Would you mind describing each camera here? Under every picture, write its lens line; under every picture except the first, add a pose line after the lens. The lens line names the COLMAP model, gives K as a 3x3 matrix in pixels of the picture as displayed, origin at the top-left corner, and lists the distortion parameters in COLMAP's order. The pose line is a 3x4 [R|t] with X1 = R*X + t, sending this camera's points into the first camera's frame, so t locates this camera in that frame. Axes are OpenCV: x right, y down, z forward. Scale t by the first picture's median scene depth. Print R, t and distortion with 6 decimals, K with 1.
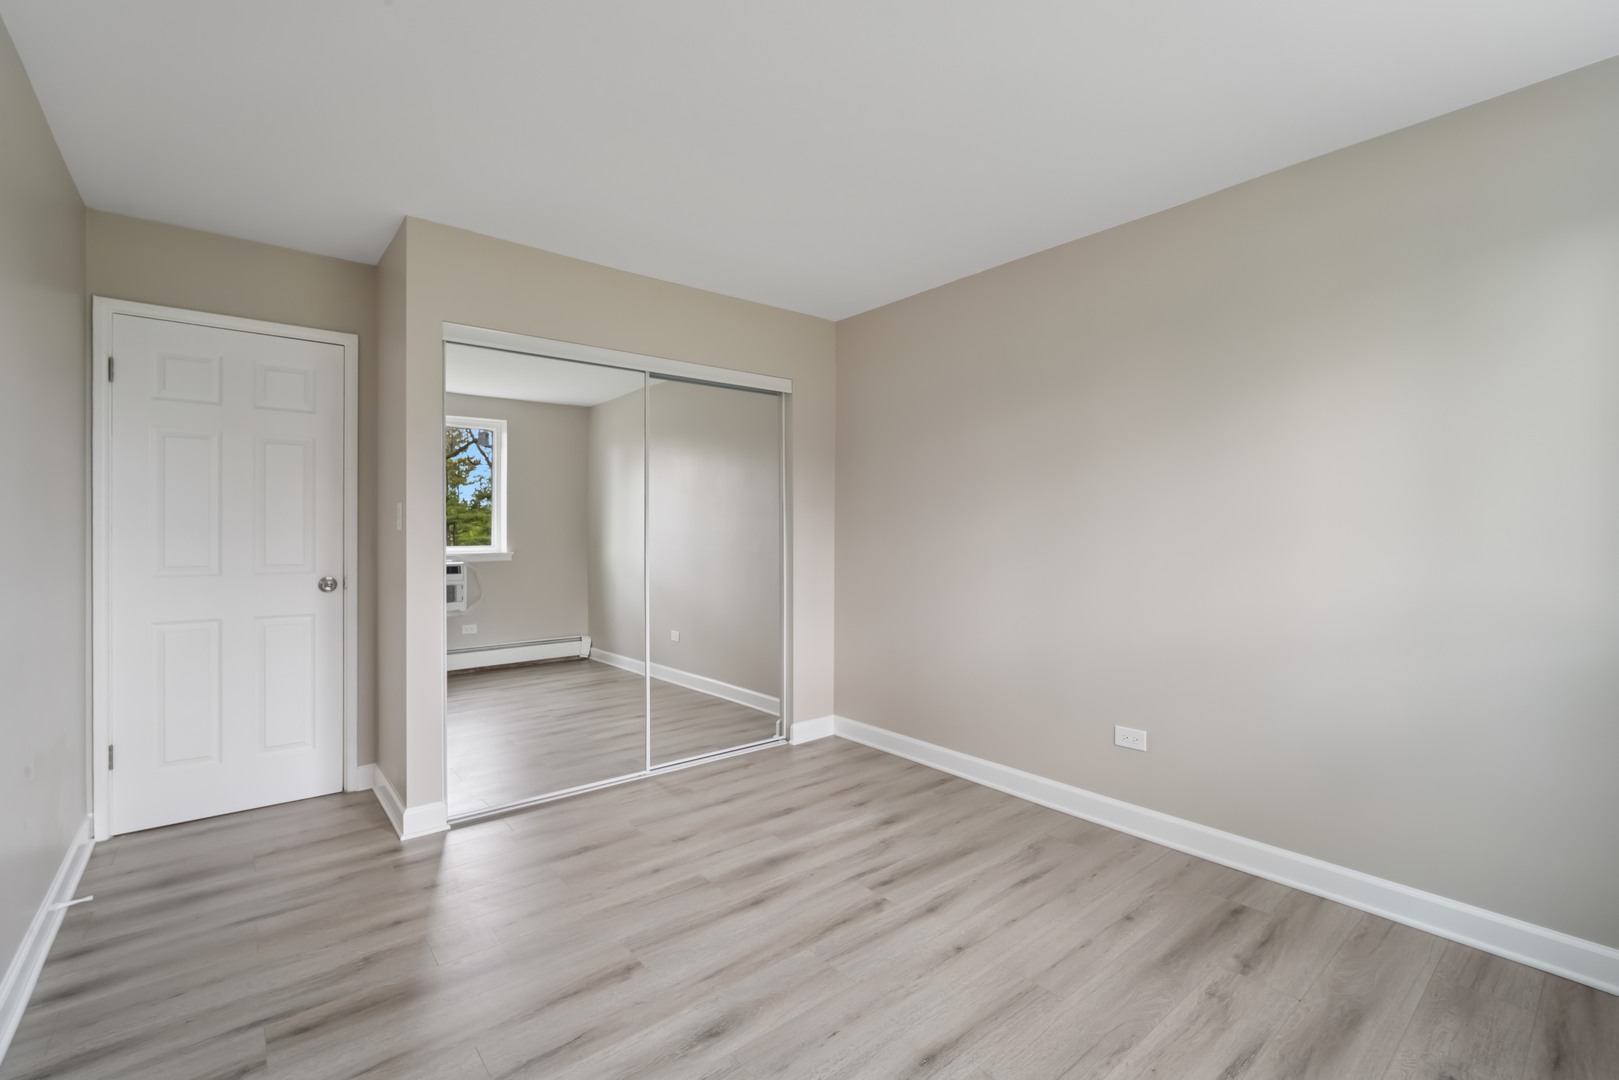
lens RADIAL K [[704.2, 0, 807.0], [0, 704.2, 536.4], [0, 0, 1]] dist [0.016893, 0.000131]
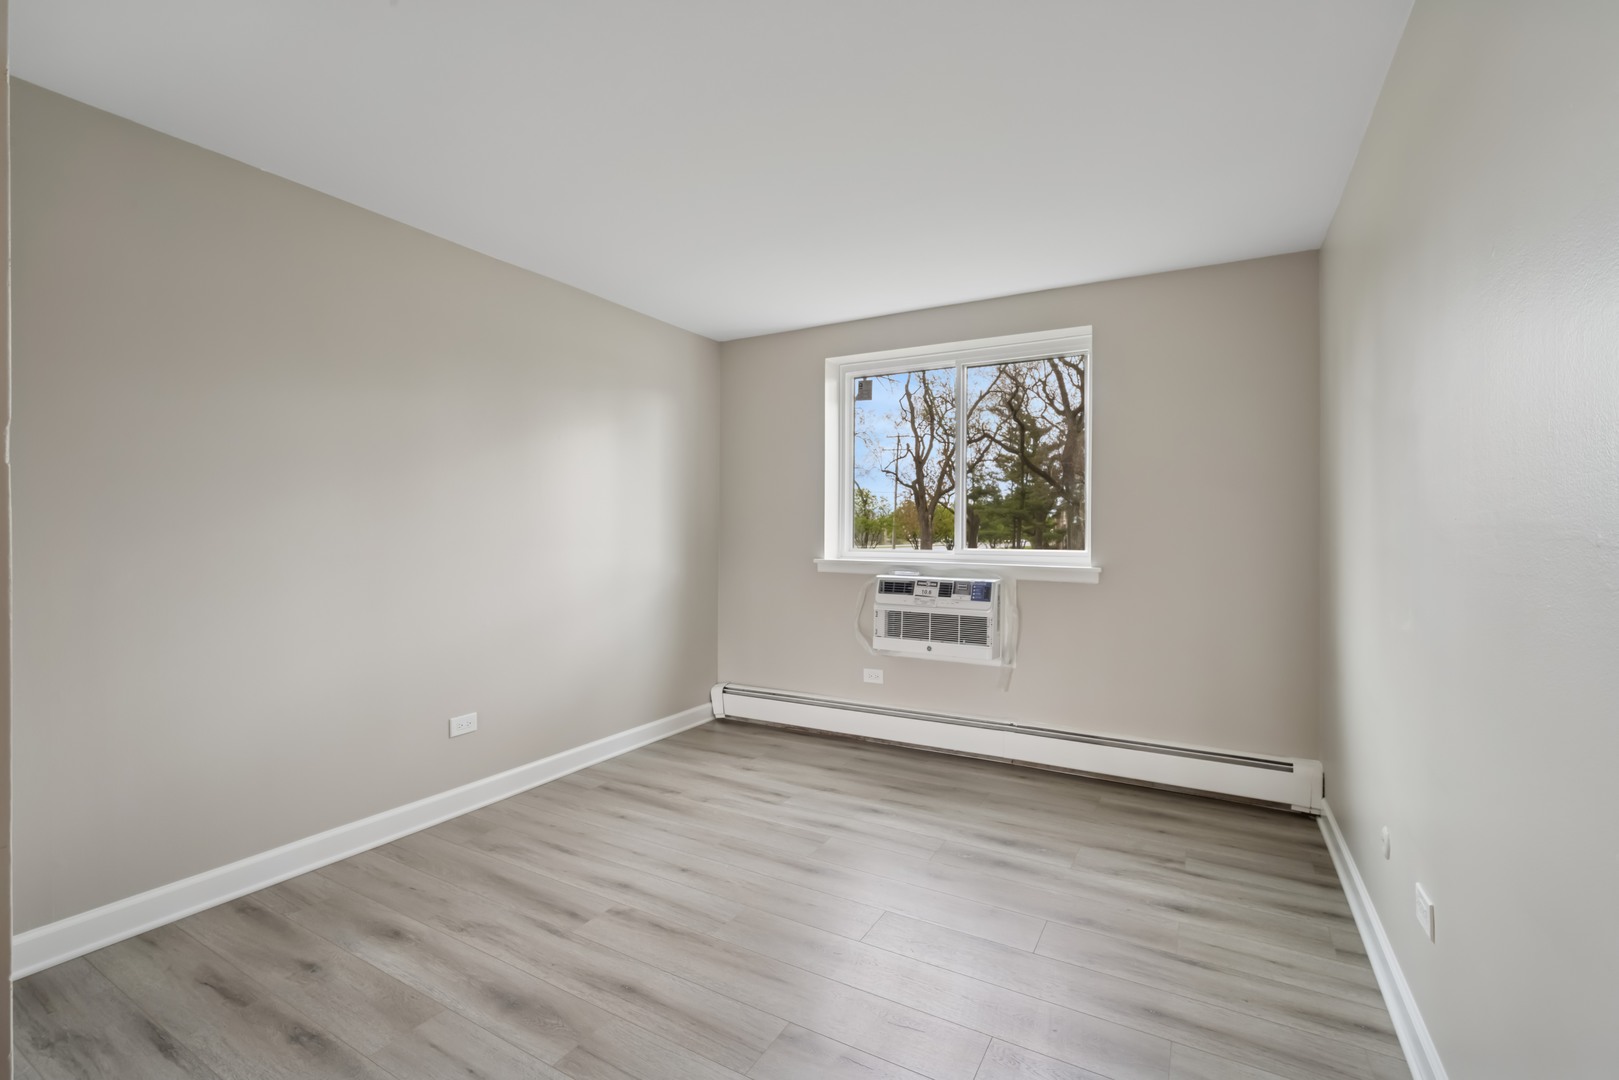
lens RADIAL K [[704.2, 0, 809.2], [0, 704.2, 536.7], [0, 0, 1]] dist [0.016893, 0.000131]
pose [[-0.343350, -0.004700, 0.939196, -0.836152], [0.001431, 0.999984, 0.005527, -0.006476], [-0.939207, 0.003242, -0.343337, 0.998744]]
